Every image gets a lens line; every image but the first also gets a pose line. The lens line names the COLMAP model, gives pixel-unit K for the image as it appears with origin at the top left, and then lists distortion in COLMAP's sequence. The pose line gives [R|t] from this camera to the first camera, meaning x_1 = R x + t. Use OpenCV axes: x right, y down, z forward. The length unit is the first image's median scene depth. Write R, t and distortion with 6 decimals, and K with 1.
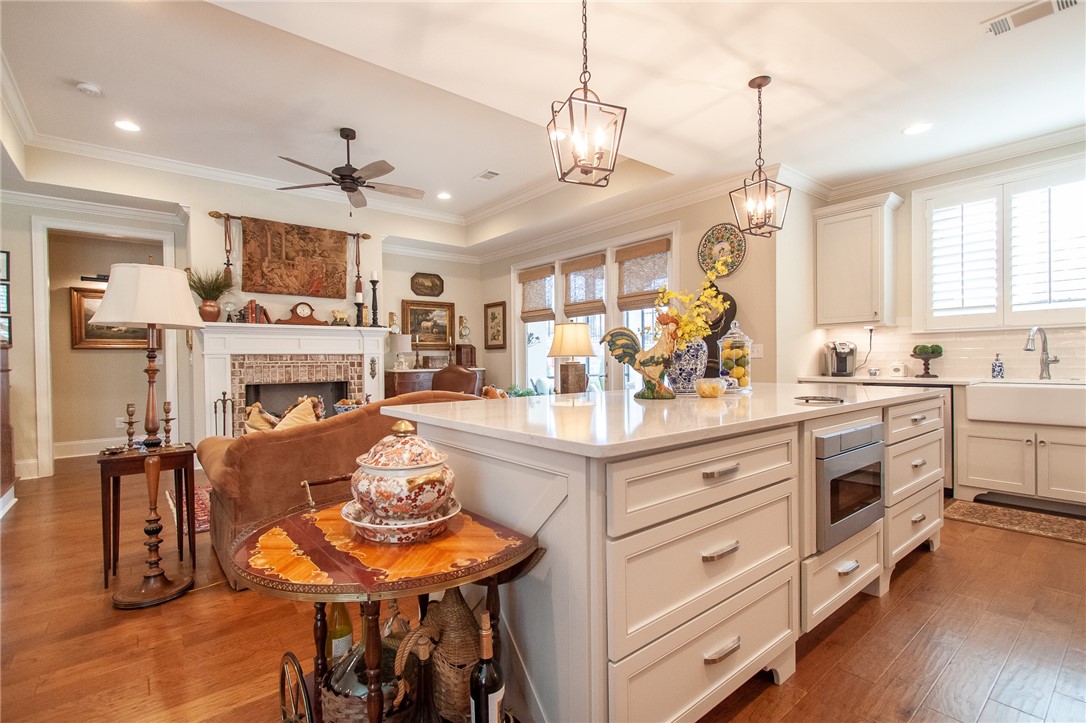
lens RADIAL K [[505.2, 0, 553.5], [0, 505.2, 368.0], [0, 0, 1]] dist [0.009939, 0.000013]
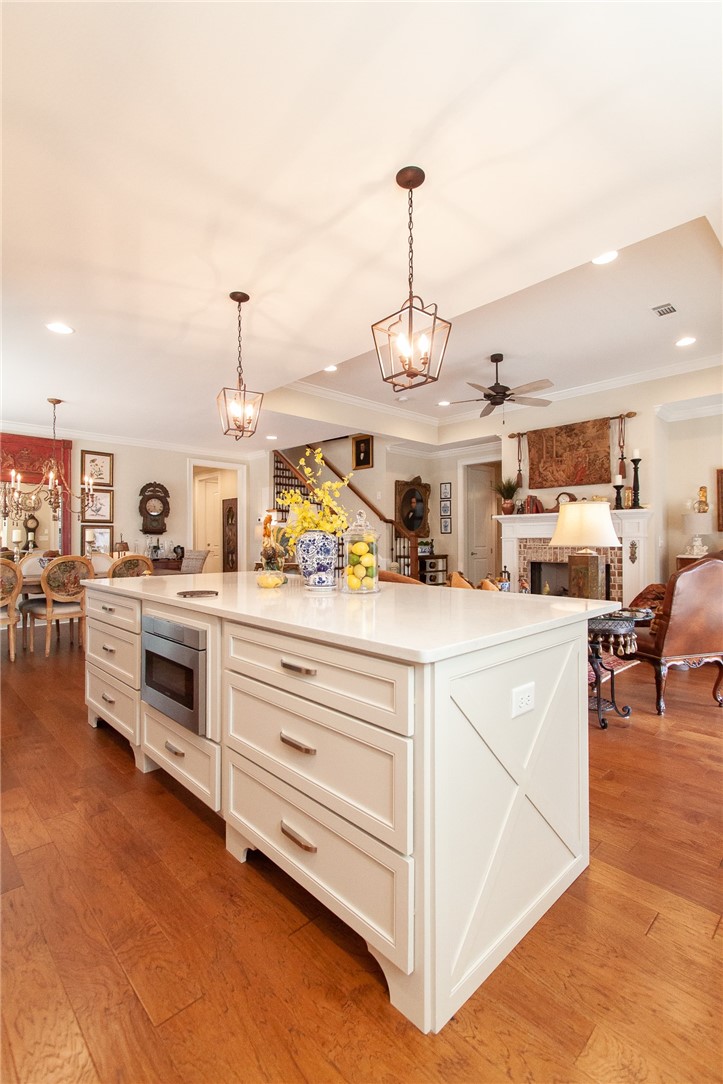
lens RADIAL K [[504.3, 0, 362.6], [0, 504.3, 532.2], [0, 0, 1]] dist [0.009939, 0.000013]
pose [[0.049415, -0.004946, -0.998766, 0.602358], [-0.013948, 0.999887, -0.005642, -0.026749], [0.998681, 0.014209, 0.049341, 0.480954]]
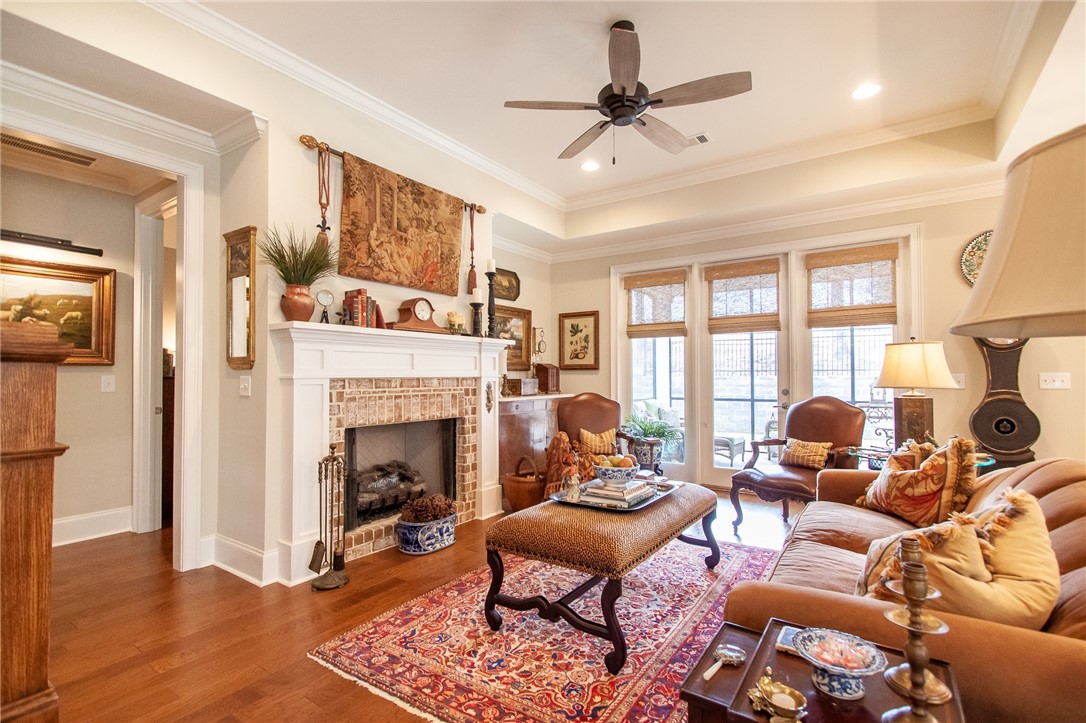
lens RADIAL K [[505.2, 0, 550.3], [0, 505.2, 367.2], [0, 0, 1]] dist [0.009939, 0.000013]
pose [[0.963933, 0.015498, 0.265695, -0.493930], [-0.006389, 0.999363, -0.035116, -0.018793], [-0.266070, 0.032152, 0.963417, 0.328015]]
